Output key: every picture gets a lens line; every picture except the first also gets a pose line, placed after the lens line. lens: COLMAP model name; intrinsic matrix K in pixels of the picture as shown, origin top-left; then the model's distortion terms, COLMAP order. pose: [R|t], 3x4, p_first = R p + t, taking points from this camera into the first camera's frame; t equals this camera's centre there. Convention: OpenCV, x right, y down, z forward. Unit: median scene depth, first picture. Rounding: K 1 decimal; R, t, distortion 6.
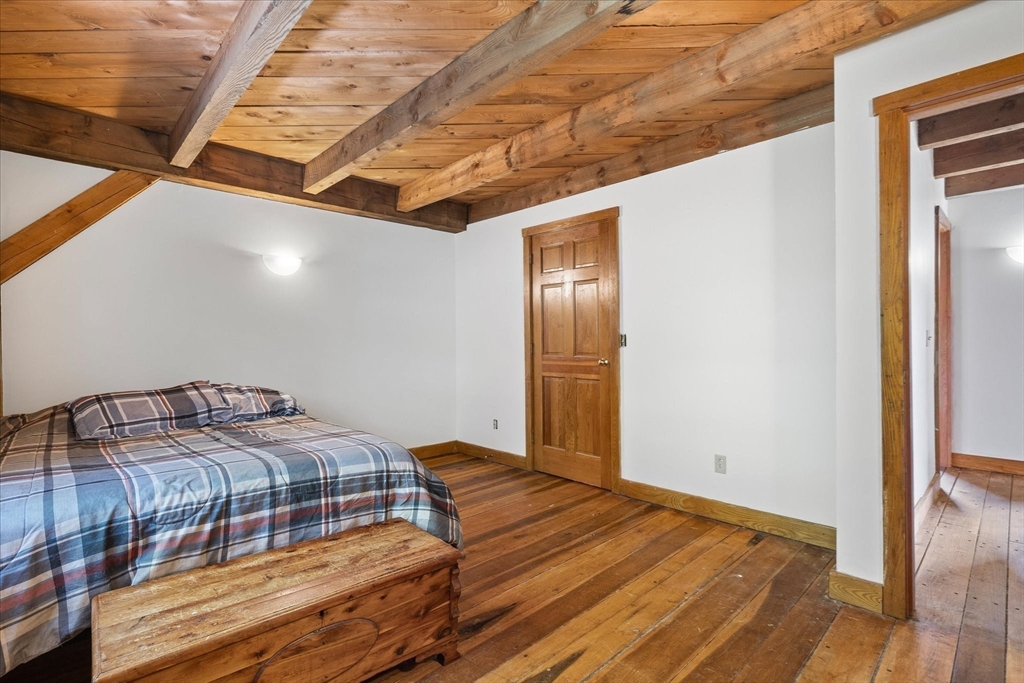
lens RADIAL K [[483.6, 0, 509.0], [0, 483.6, 341.7], [0, 0, 1]] dist [-0.003627, 0.000116]
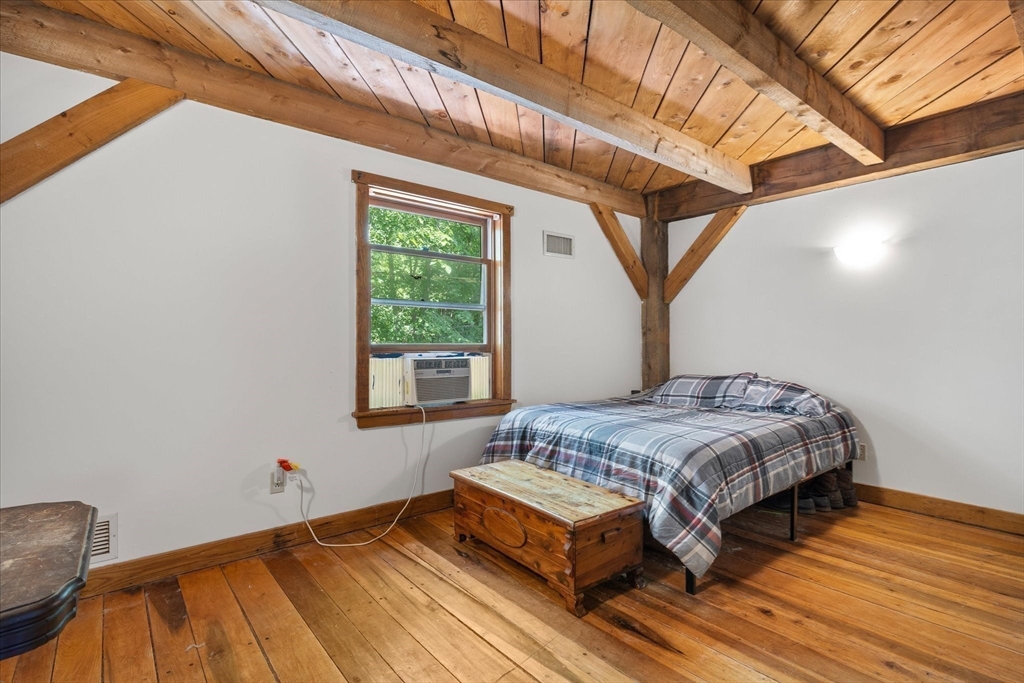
lens RADIAL K [[483.6, 0, 508.3], [0, 483.6, 340.3], [0, 0, 1]] dist [-0.003627, 0.000116]
pose [[-0.061508, 0.005824, -0.998090, 0.912699], [0.000729, 0.999983, 0.005790, -0.006597], [0.998106, -0.000372, -0.061511, 0.791466]]
